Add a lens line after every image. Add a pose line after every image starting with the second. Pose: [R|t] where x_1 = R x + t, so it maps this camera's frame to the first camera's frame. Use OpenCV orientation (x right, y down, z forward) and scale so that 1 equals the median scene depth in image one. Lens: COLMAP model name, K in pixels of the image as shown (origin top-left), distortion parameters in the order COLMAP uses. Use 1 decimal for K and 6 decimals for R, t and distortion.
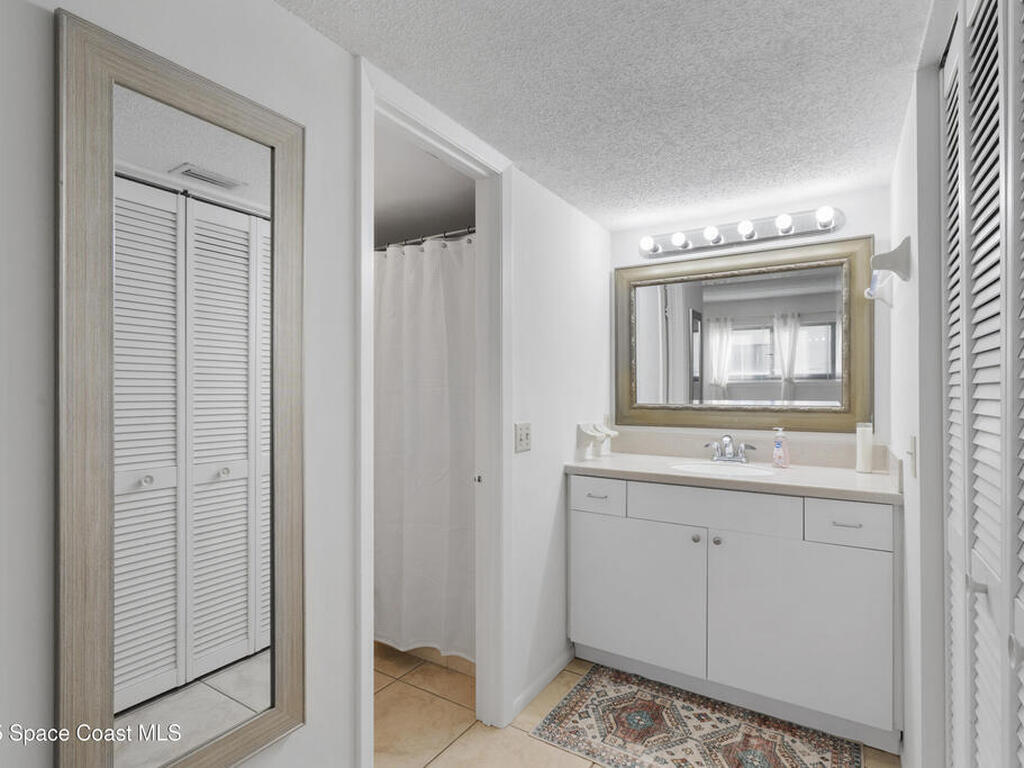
lens RADIAL K [[523.8, 0, 512.1], [0, 523.8, 387.7], [0, 0, 1]] dist [-0.008138, 0.003850]
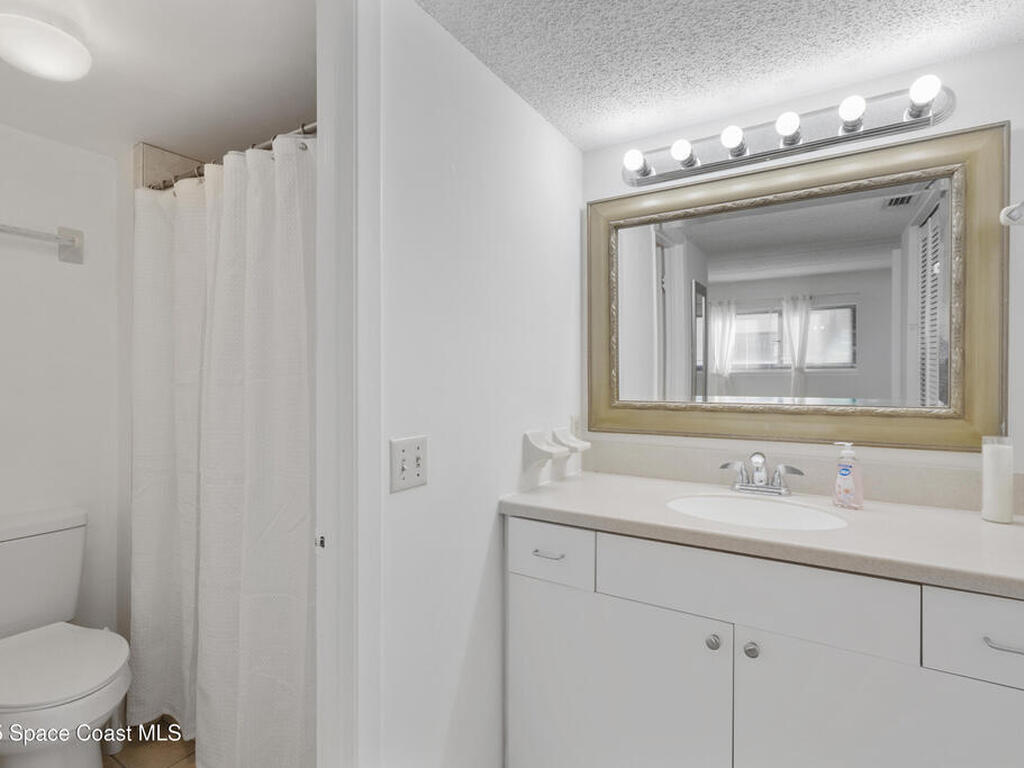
lens RADIAL K [[523.8, 0, 511.2], [0, 523.8, 381.0], [0, 0, 1]] dist [-0.008138, 0.003850]
pose [[0.999997, -0.000231, 0.002549, 0.098807], [0.000219, 0.999989, 0.004688, 0.001445], [-0.002550, -0.004688, 0.999986, 0.328596]]
